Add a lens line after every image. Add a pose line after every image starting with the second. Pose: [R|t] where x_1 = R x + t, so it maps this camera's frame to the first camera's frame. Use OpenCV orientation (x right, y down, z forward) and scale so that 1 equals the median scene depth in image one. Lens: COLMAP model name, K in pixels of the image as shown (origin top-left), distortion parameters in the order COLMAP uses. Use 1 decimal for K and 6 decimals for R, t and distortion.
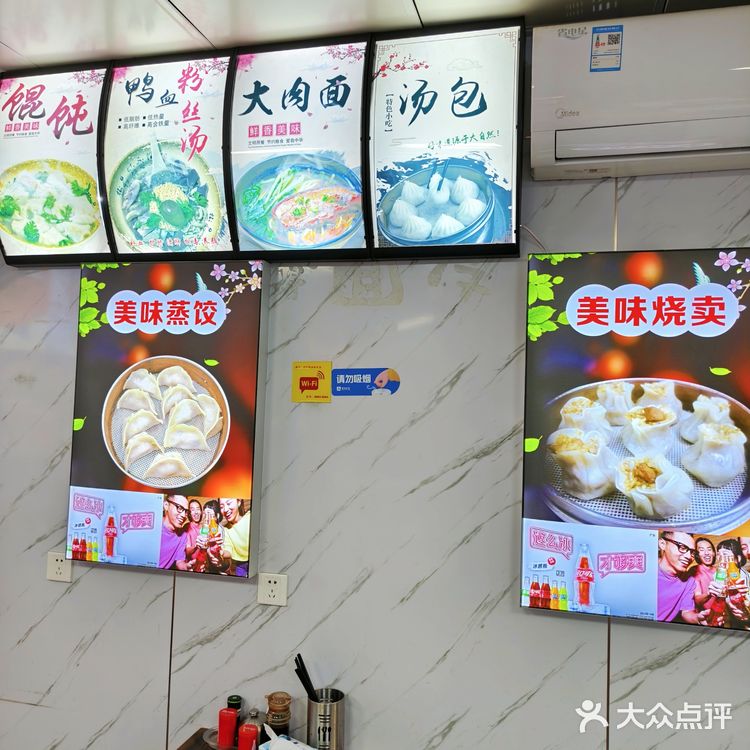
lens RADIAL K [[680.3, 0, 375.0], [0, 680.3, 375.0], [0, 0, 1]] dist [0.007702, 0.003872]
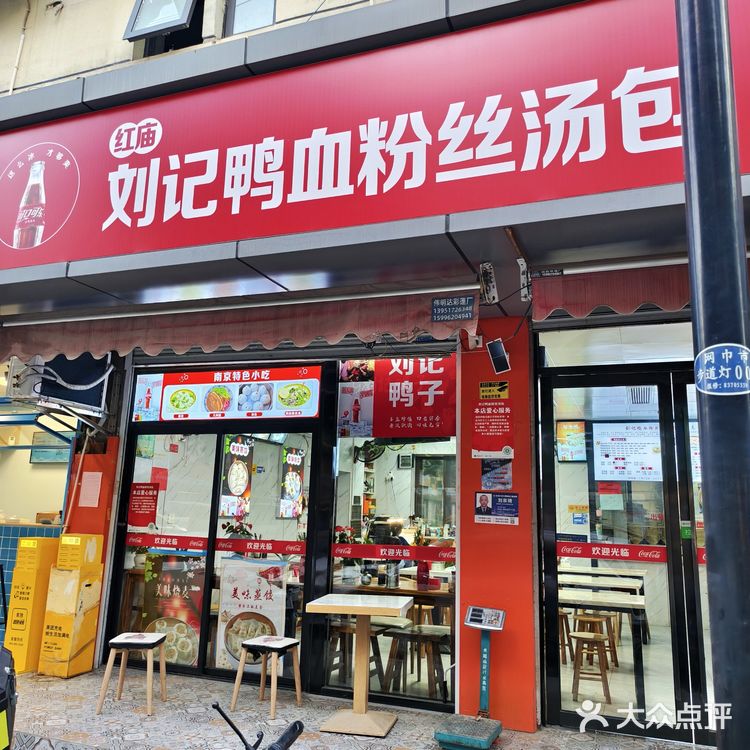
lens RADIAL K [[680.3, 0, 375.0], [0, 680.3, 375.0], [0, 0, 1]] dist [0.007702, 0.003872]
pose [[0.111150, 0.169604, 0.979224, -4.287879], [-0.079169, 0.983709, -0.161394, 0.058264], [-0.990645, -0.059586, 0.122767, -0.220751]]
